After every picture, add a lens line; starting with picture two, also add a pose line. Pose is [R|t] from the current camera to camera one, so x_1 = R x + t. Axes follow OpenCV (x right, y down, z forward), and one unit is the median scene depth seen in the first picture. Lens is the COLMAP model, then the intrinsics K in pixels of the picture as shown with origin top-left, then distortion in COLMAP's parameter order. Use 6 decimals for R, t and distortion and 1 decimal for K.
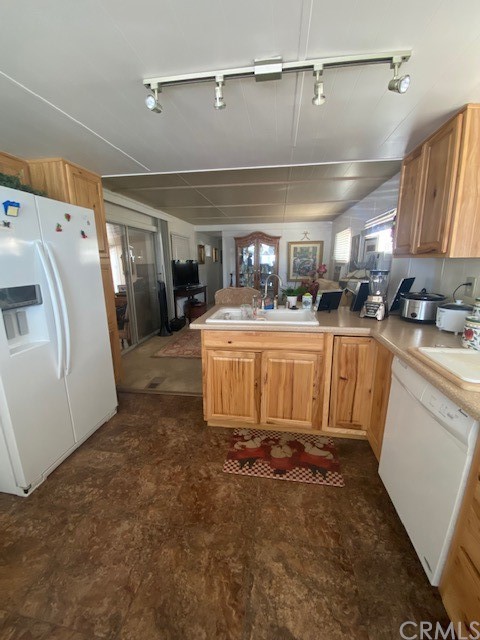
lens RADIAL K [[260.3, 0, 240.1], [0, 260.3, 319.0], [0, 0, 1]] dist [0.024338, -0.020812]
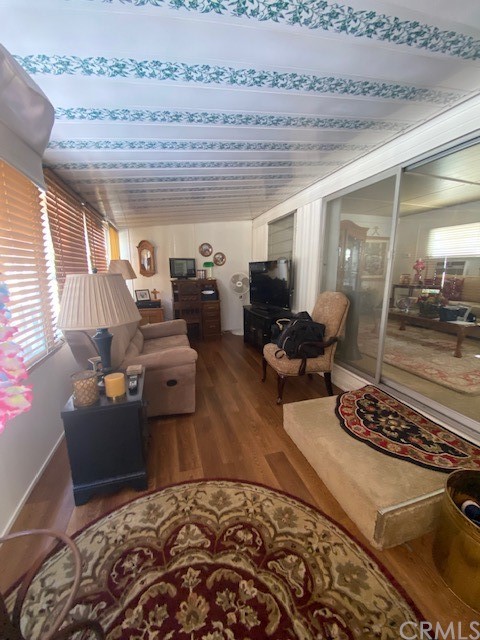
lens RADIAL K [[260.3, 0, 240.1], [0, 260.3, 319.0], [0, 0, 1]] dist [0.024338, -0.020812]
pose [[0.905173, -0.069042, 0.419398, -2.150300], [0.082601, 0.996481, -0.014233, -0.125600], [-0.416940, 0.047526, 0.907691, 1.382538]]
